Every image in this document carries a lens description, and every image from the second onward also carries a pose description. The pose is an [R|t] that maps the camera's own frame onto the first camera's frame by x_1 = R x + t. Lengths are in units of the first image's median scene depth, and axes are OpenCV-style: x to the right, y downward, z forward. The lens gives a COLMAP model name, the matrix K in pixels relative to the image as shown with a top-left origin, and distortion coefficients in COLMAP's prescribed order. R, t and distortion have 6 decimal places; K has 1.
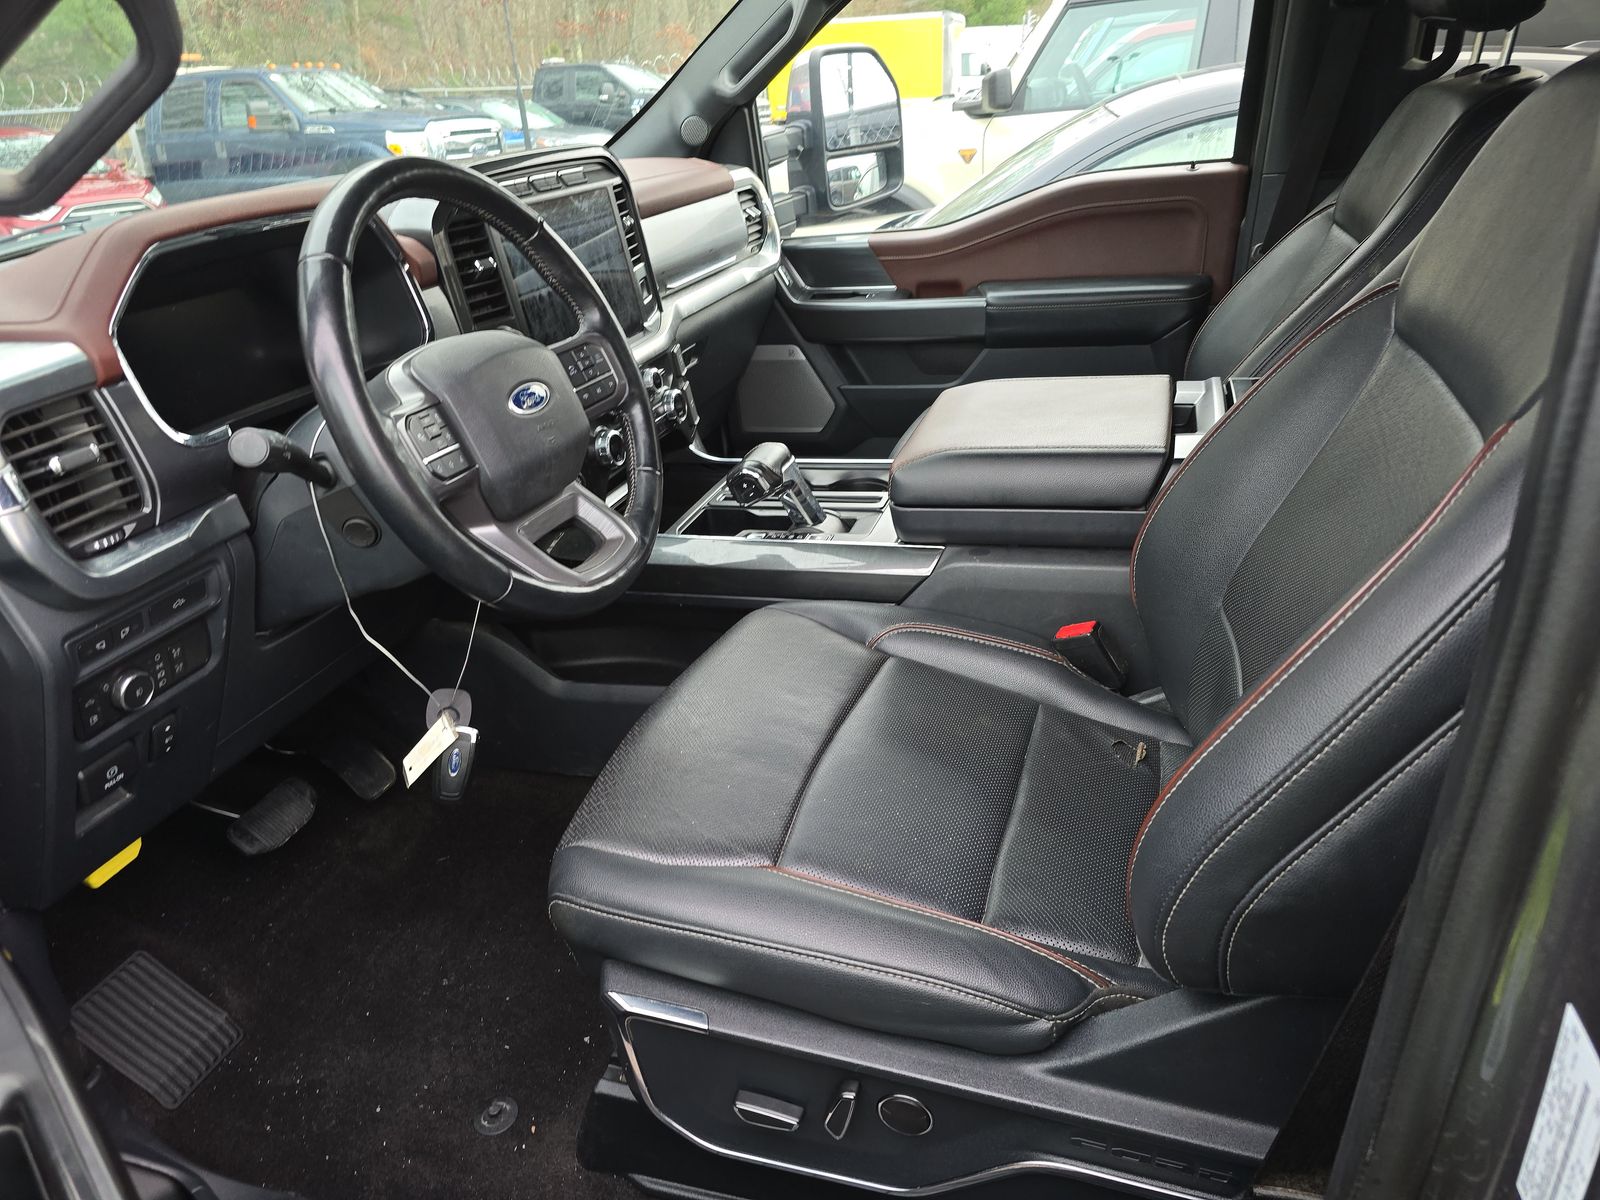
lens RADIAL K [[1088.0, 0, 800.0], [0, 1088.0, 600.0], [0, 0, 1]] dist [0.063168, -0.064202]
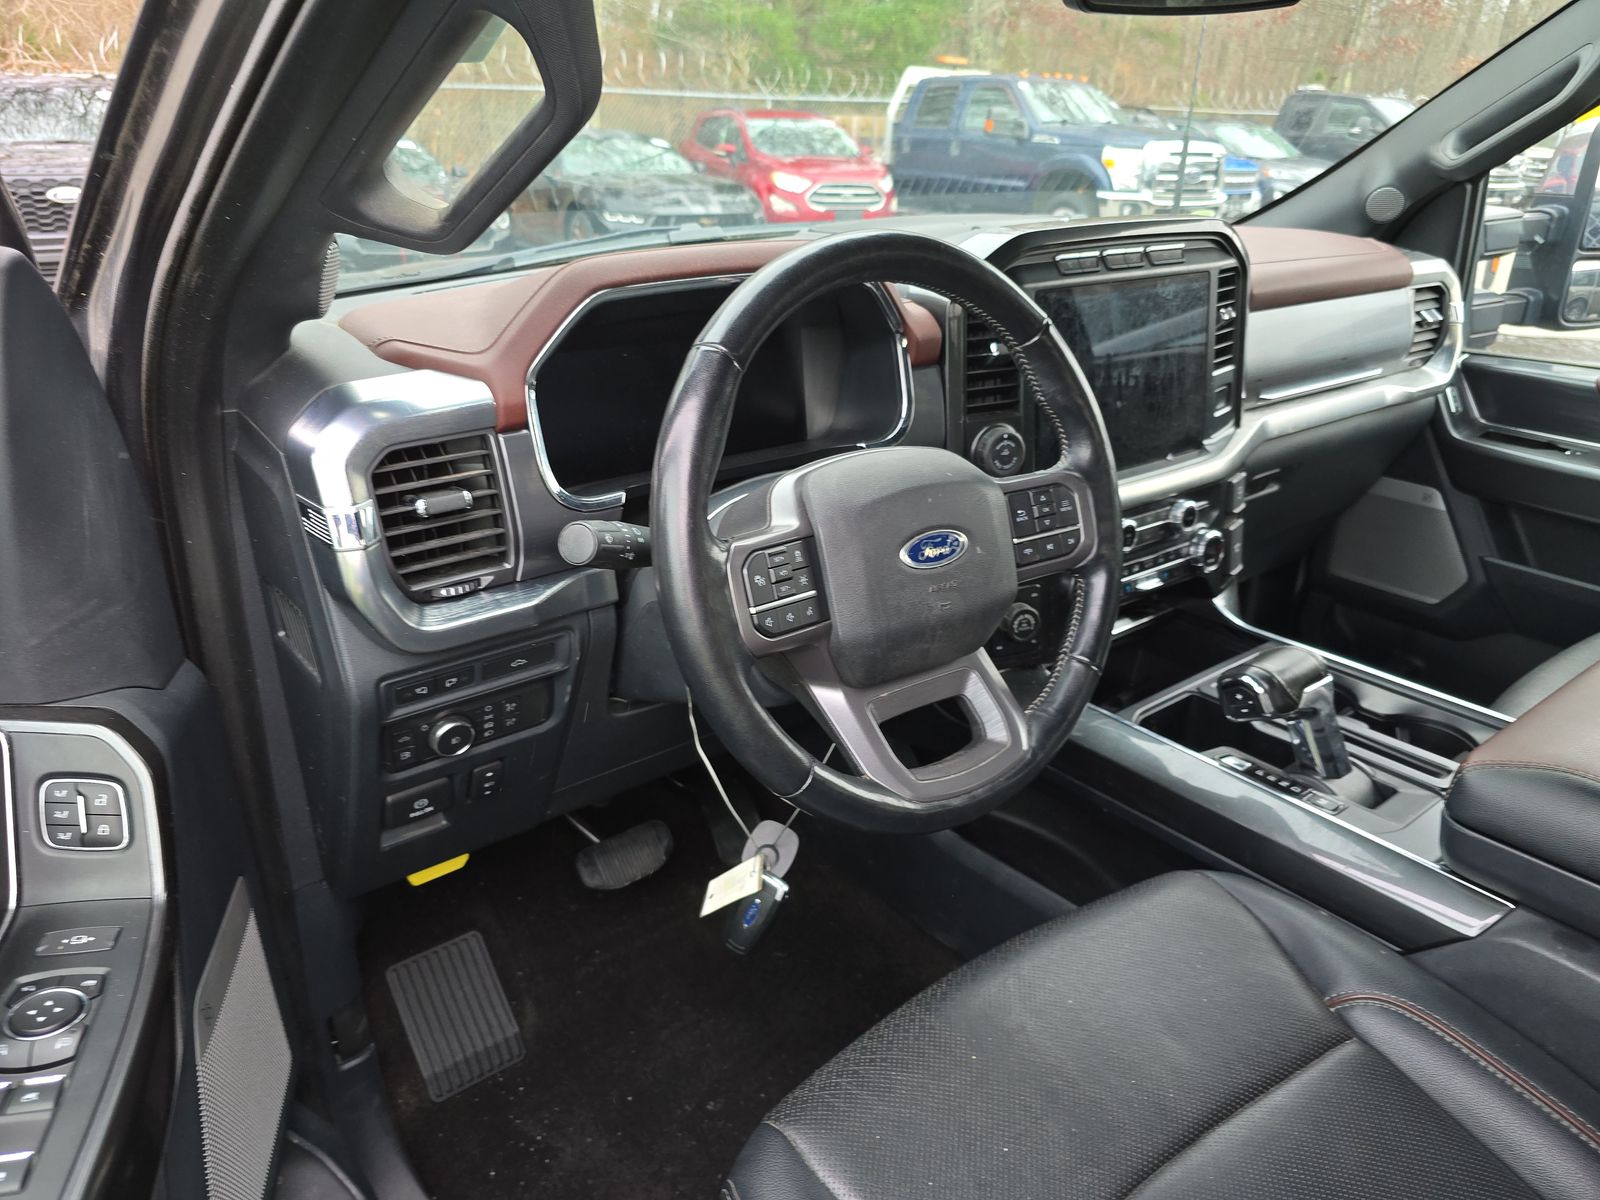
lens RADIAL K [[1088.0, 0, 800.0], [0, 1088.0, 600.0], [0, 0, 1]] dist [0.063168, -0.064202]
pose [[0.820457, 0.305384, -0.483313, 0.045777], [-0.310861, 0.947788, 0.071157, -0.131358], [0.479808, 0.091862, 0.872551, 0.208738]]
